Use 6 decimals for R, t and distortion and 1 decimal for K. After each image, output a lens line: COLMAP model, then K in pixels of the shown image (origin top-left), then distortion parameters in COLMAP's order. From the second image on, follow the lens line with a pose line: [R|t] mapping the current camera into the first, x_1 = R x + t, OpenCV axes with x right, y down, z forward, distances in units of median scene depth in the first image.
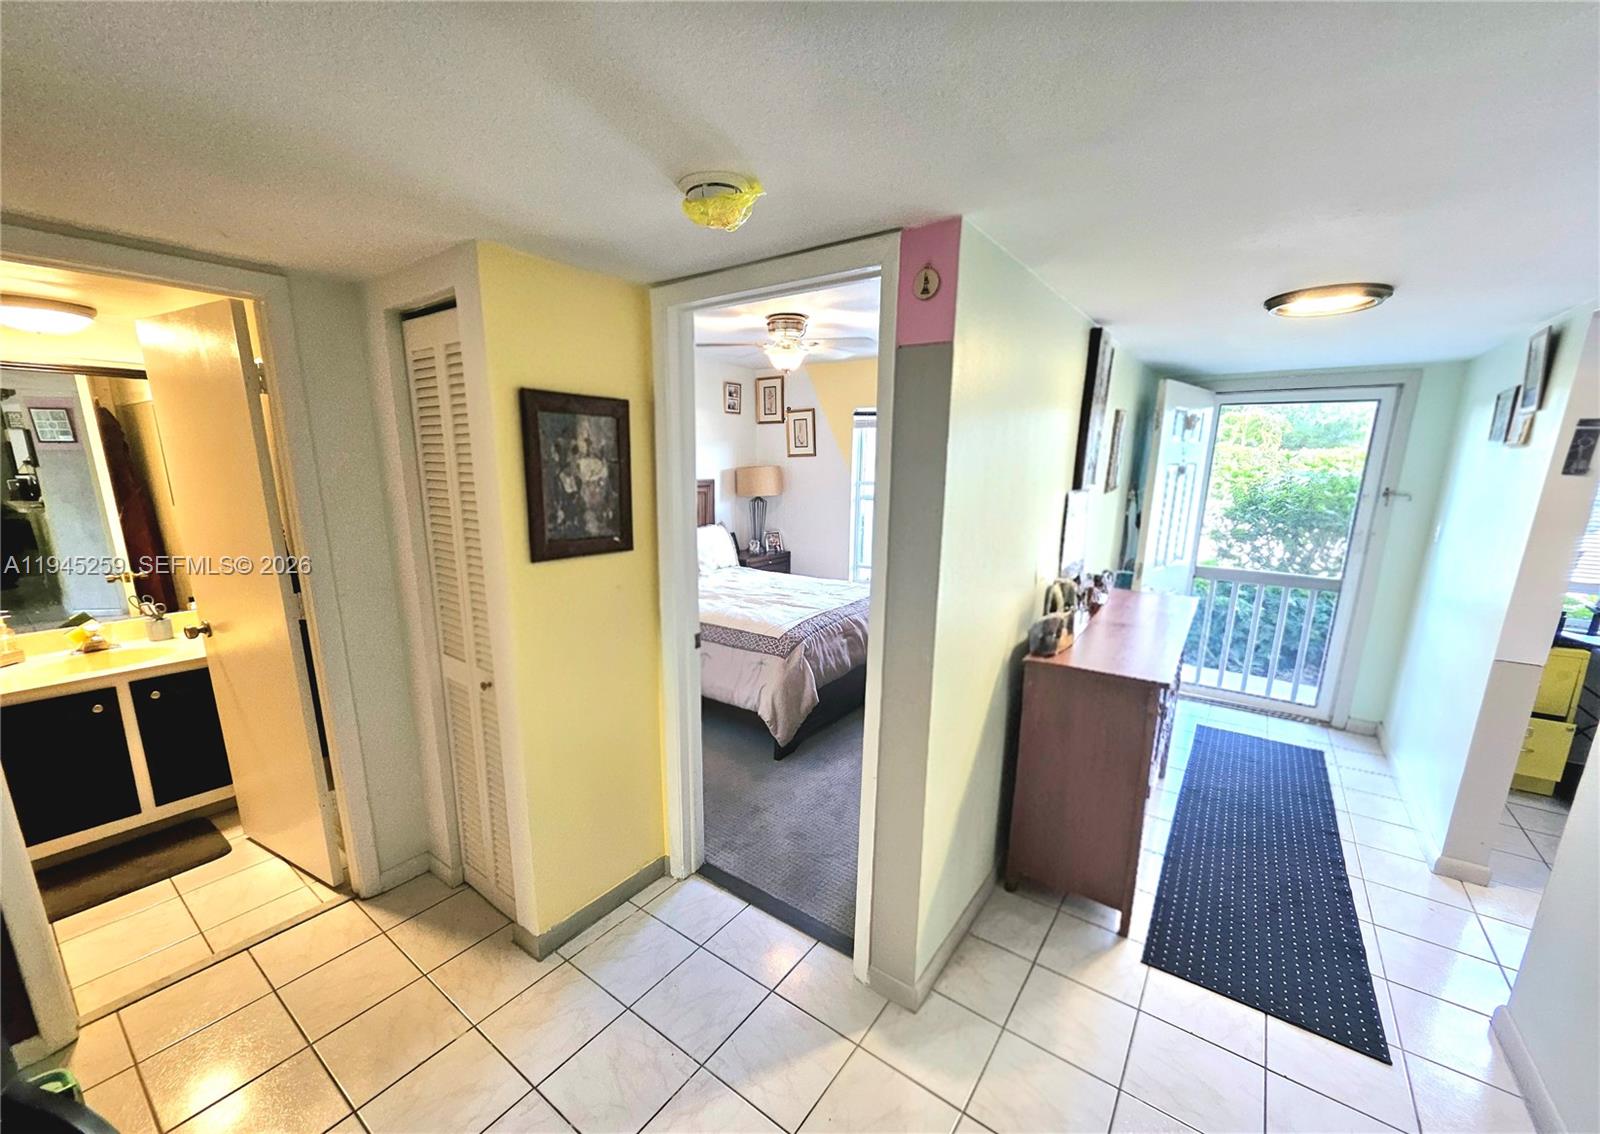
lens RADIAL K [[624.3, 0, 800.5], [0, 624.3, 594.1], [0, 0, 1]] dist [-0.001238, -0.000365]
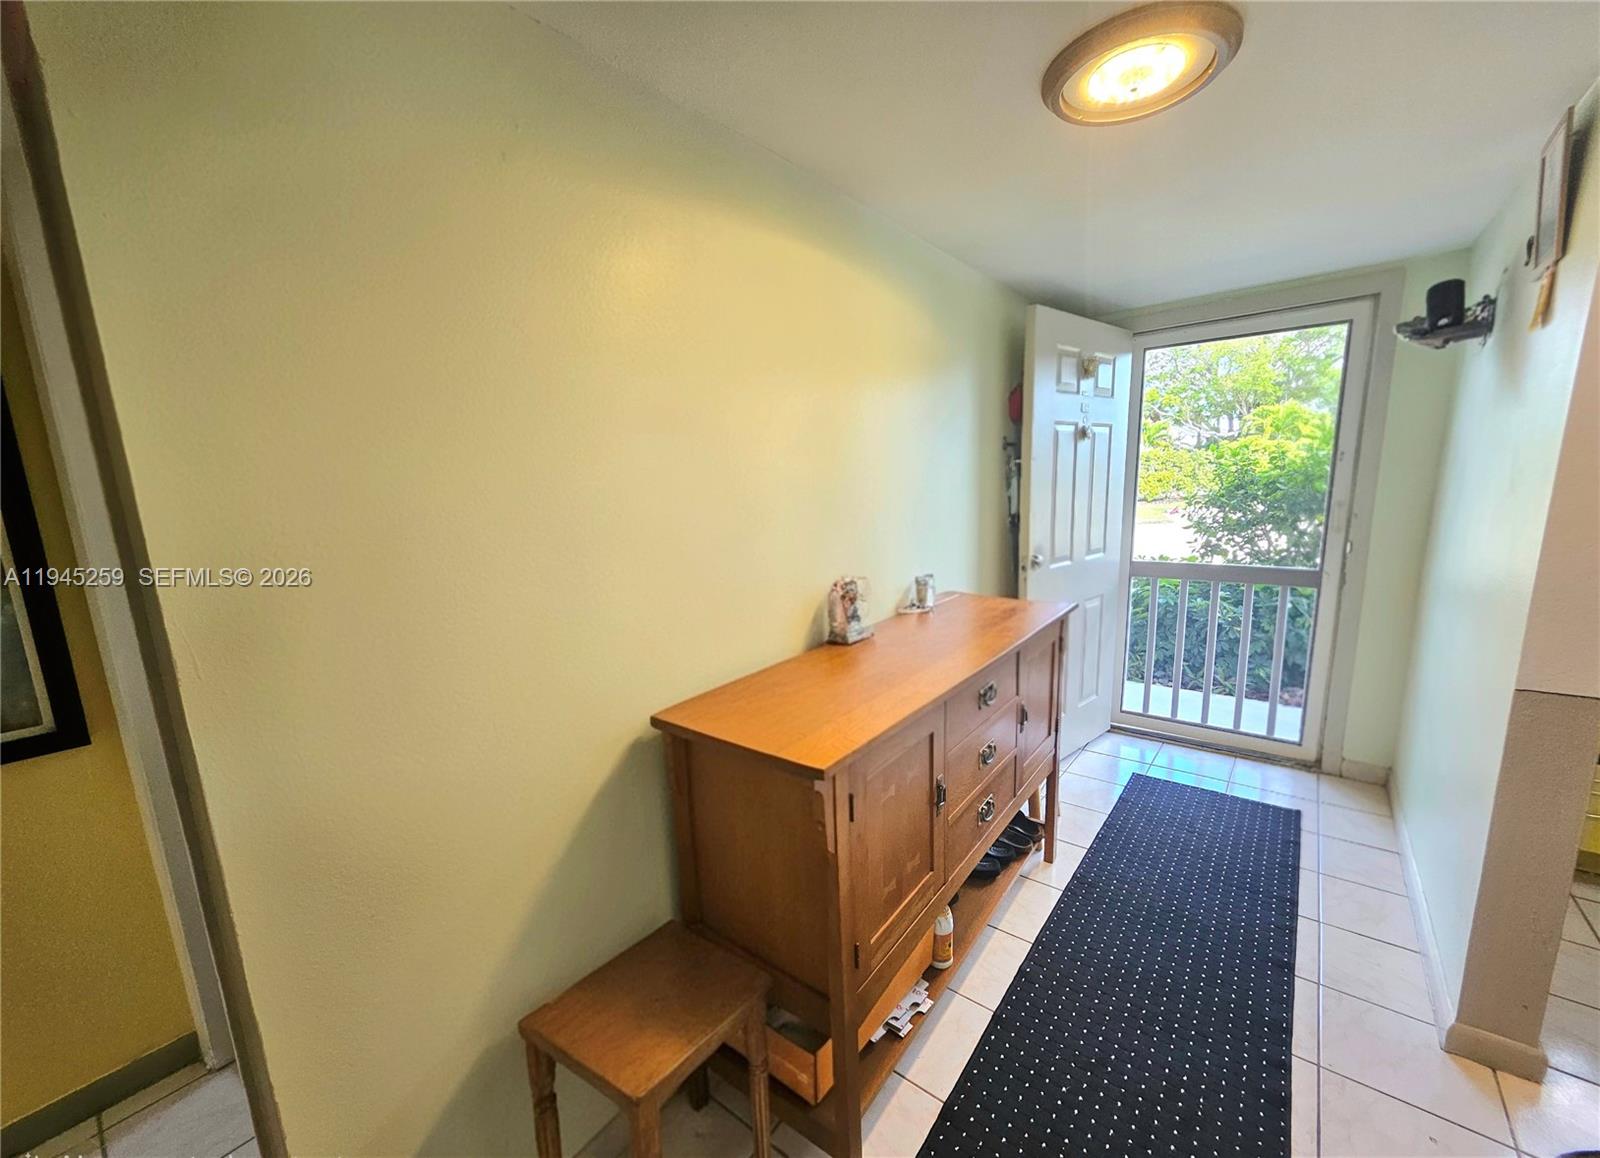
lens RADIAL K [[621.0, 0, 809.5], [0, 621.0, 592.1], [0, 0, 1]] dist [0.001413, 0.000072]
pose [[0.997889, -0.040438, -0.050812, 0.299115], [0.038474, 0.998496, -0.039053, 0.008464], [0.052315, 0.037015, 0.997944, 0.235245]]
